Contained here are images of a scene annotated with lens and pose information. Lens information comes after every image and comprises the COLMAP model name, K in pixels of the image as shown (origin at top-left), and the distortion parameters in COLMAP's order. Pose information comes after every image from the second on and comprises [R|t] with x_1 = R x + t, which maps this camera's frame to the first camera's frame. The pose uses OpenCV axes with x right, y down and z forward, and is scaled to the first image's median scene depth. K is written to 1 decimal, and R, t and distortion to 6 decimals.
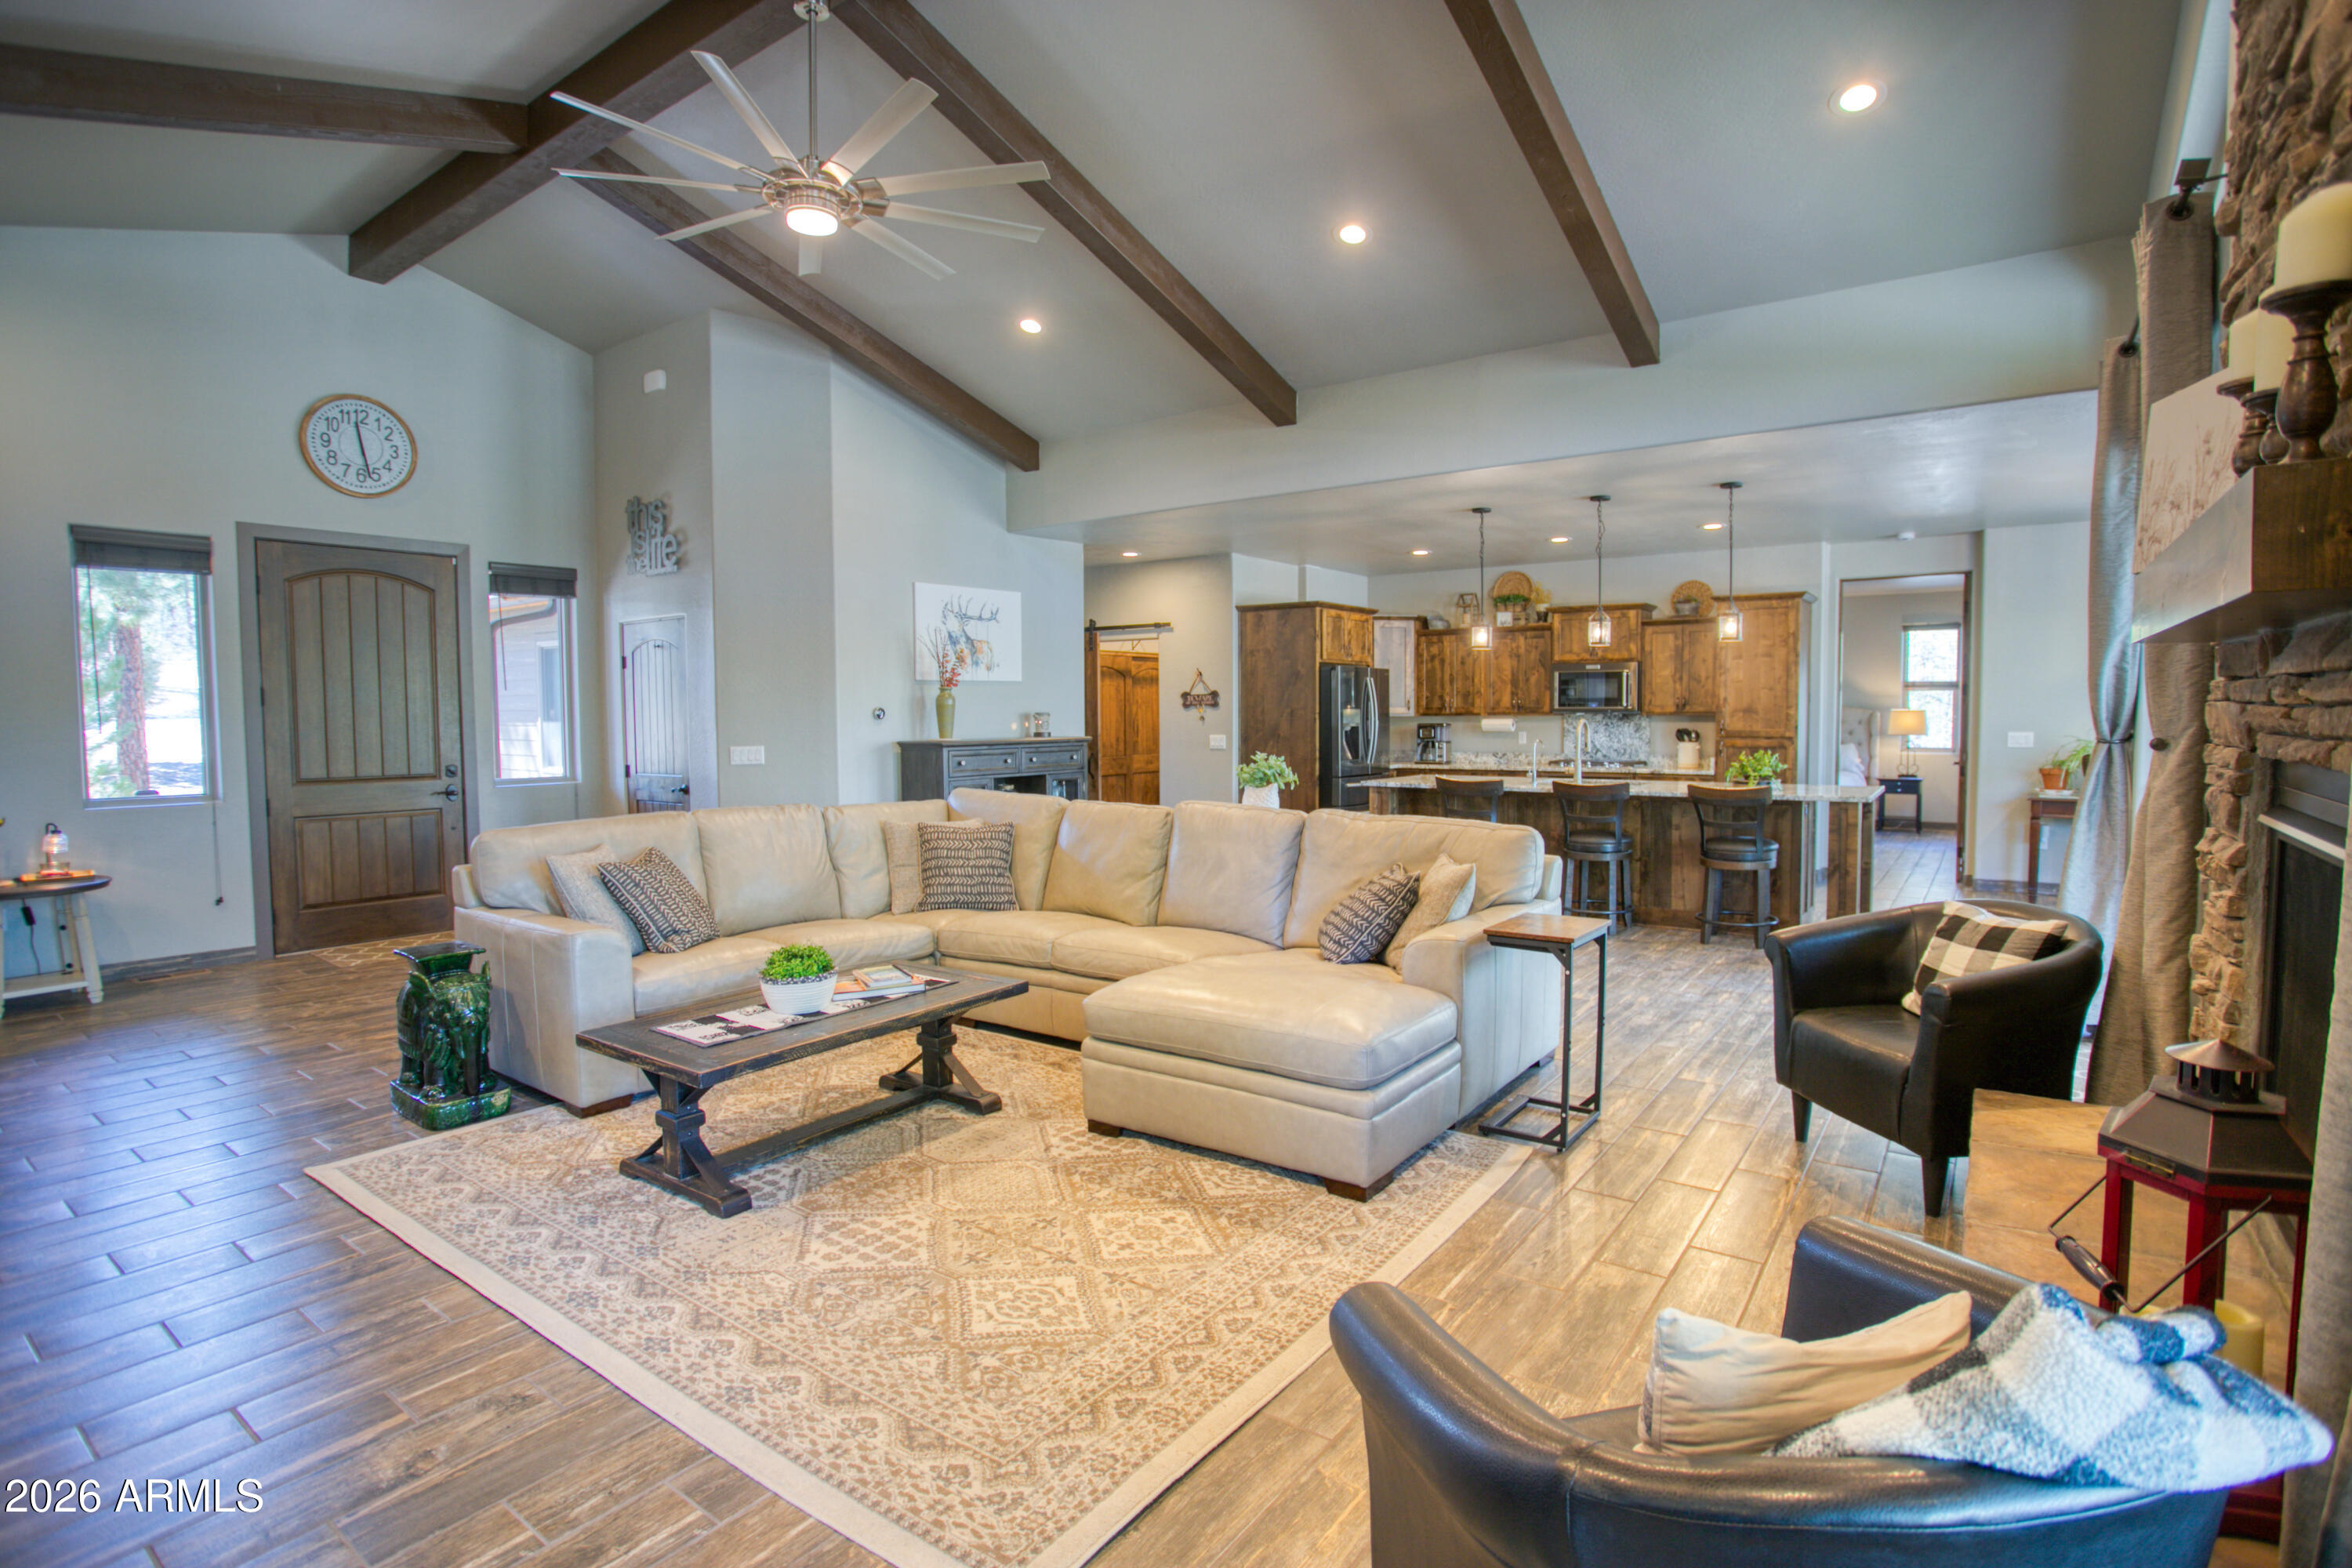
lens RADIAL K [[1134.5, 0, 1188.0], [0, 1134.5, 776.9], [0, 0, 1]] dist [-0.047167, 0.000434]
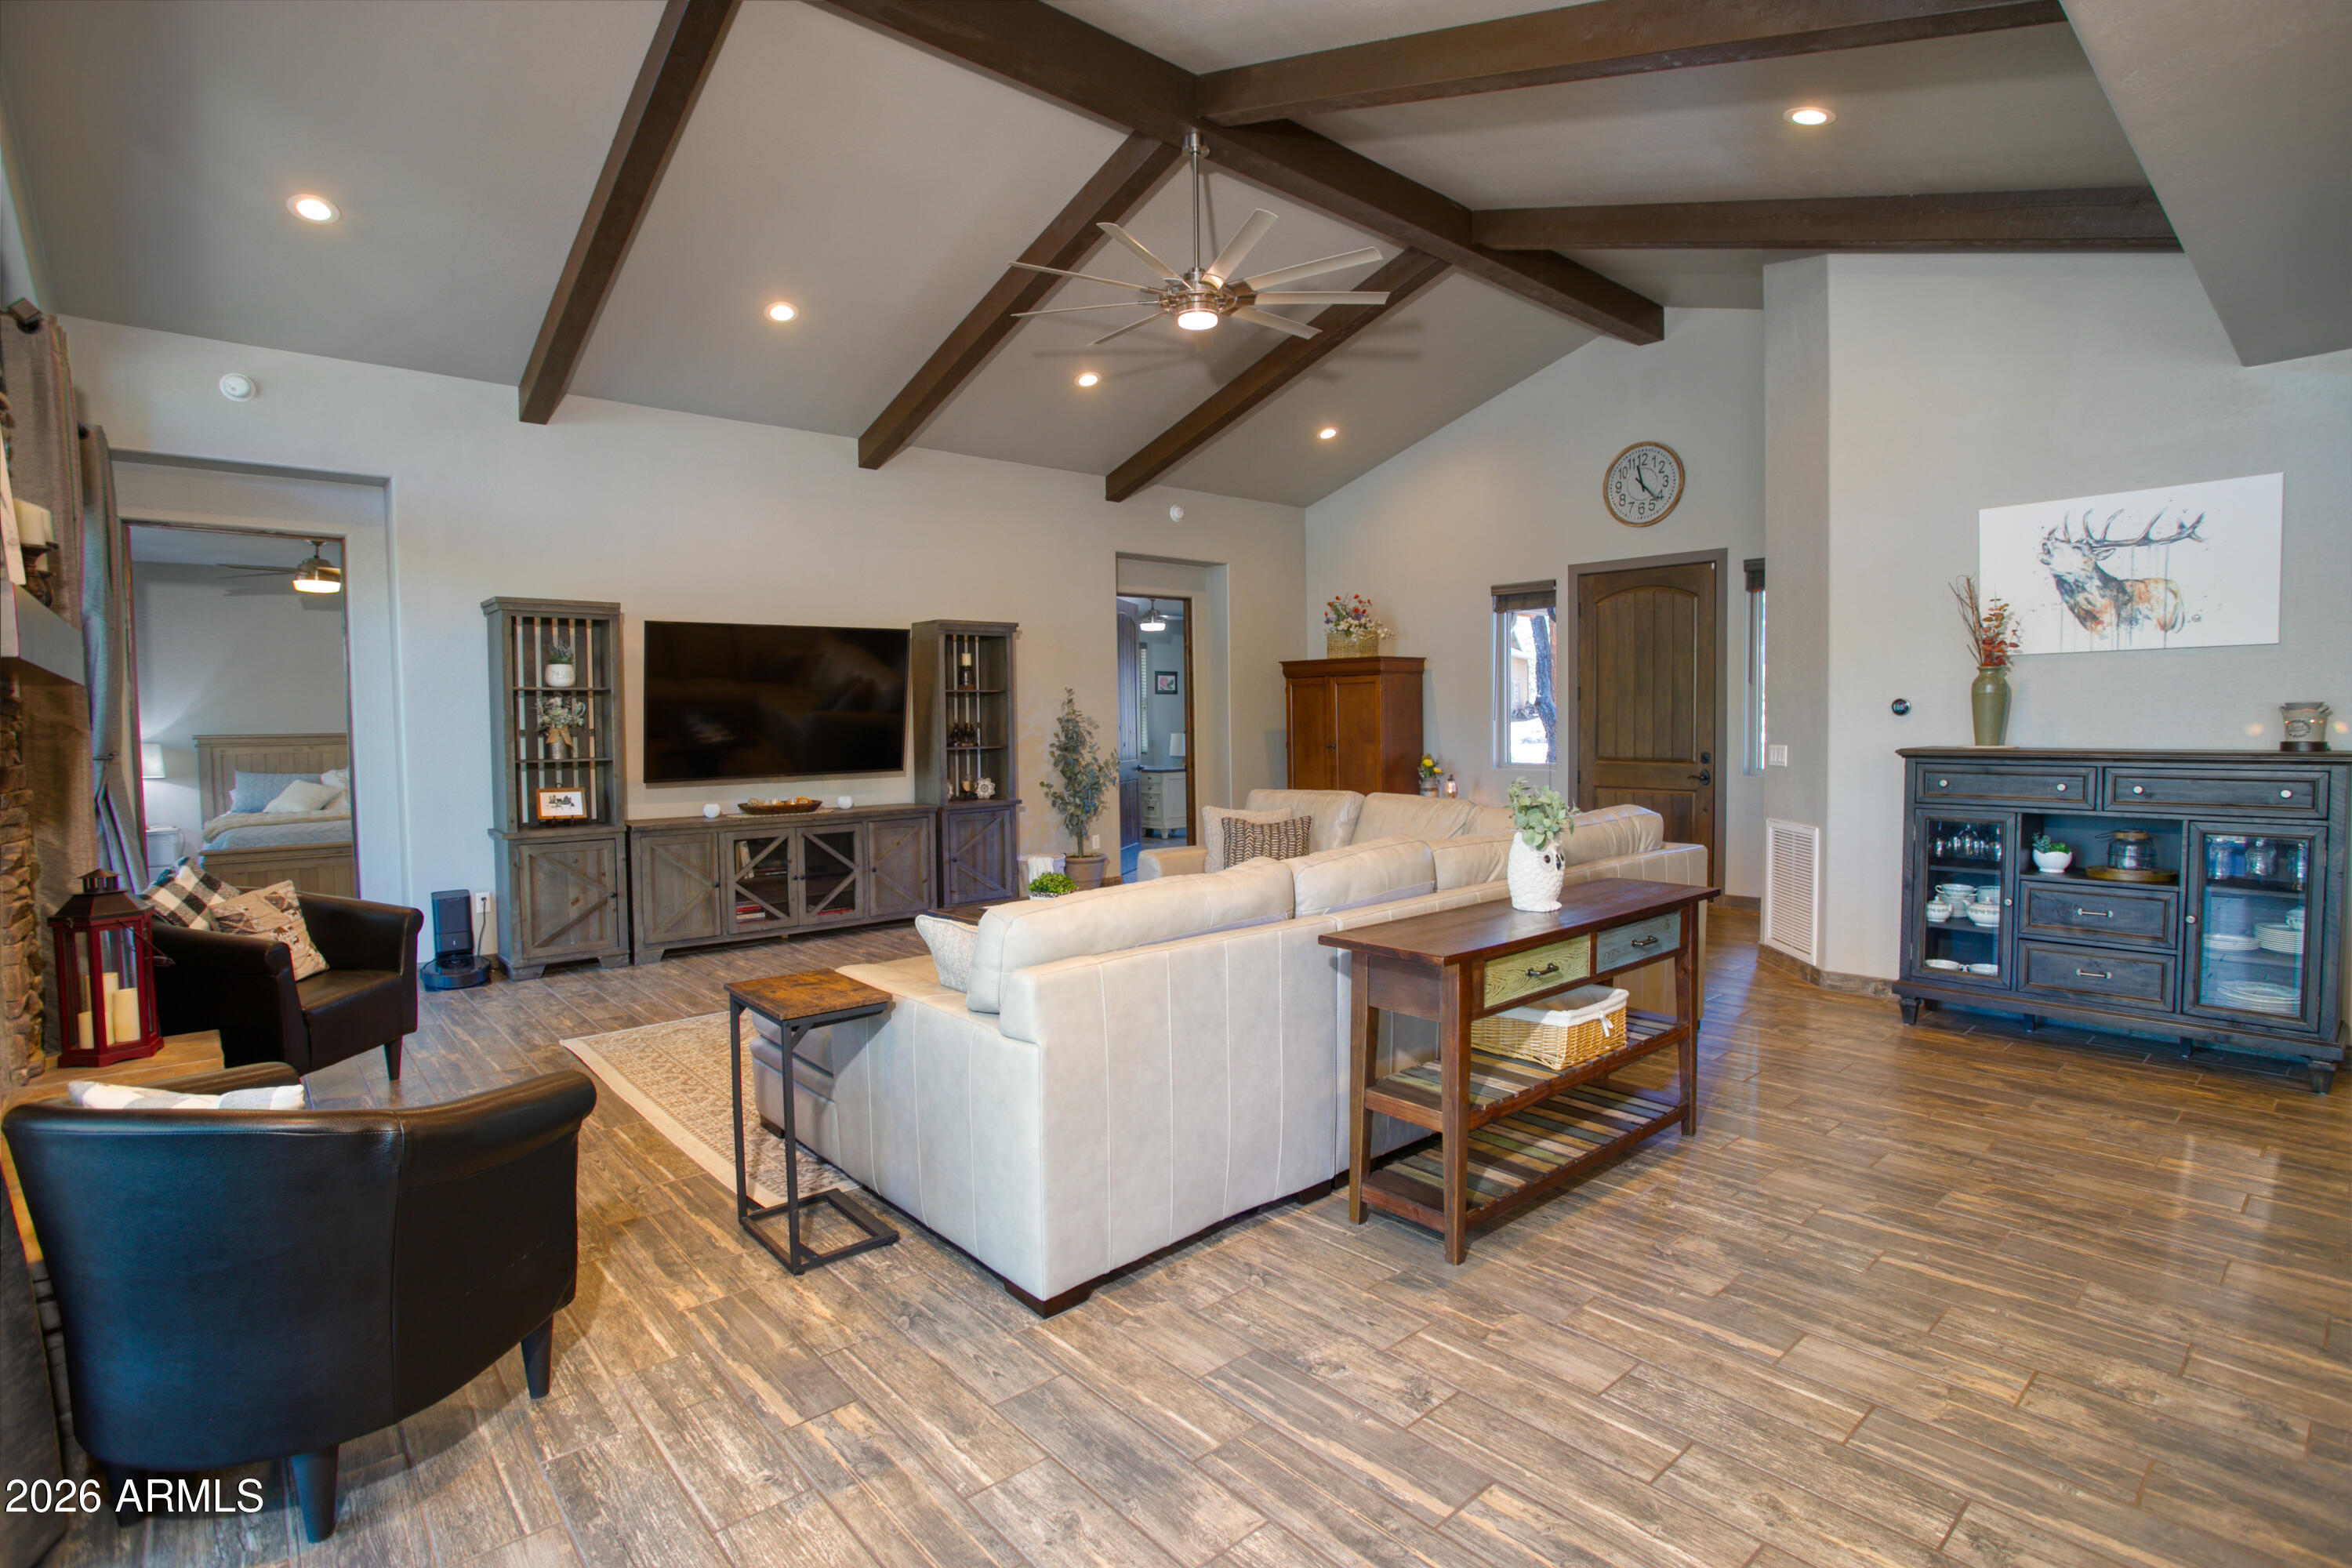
lens RADIAL K [[1134.5, 0, 1184.2], [0, 1134.5, 779.5], [0, 0, 1]] dist [-0.047167, 0.000434]
pose [[-0.209872, 0.063336, -0.975675, 0.555752], [-0.040369, 0.996487, 0.073371, -0.047591], [0.976895, 0.054786, -0.206578, 0.762648]]
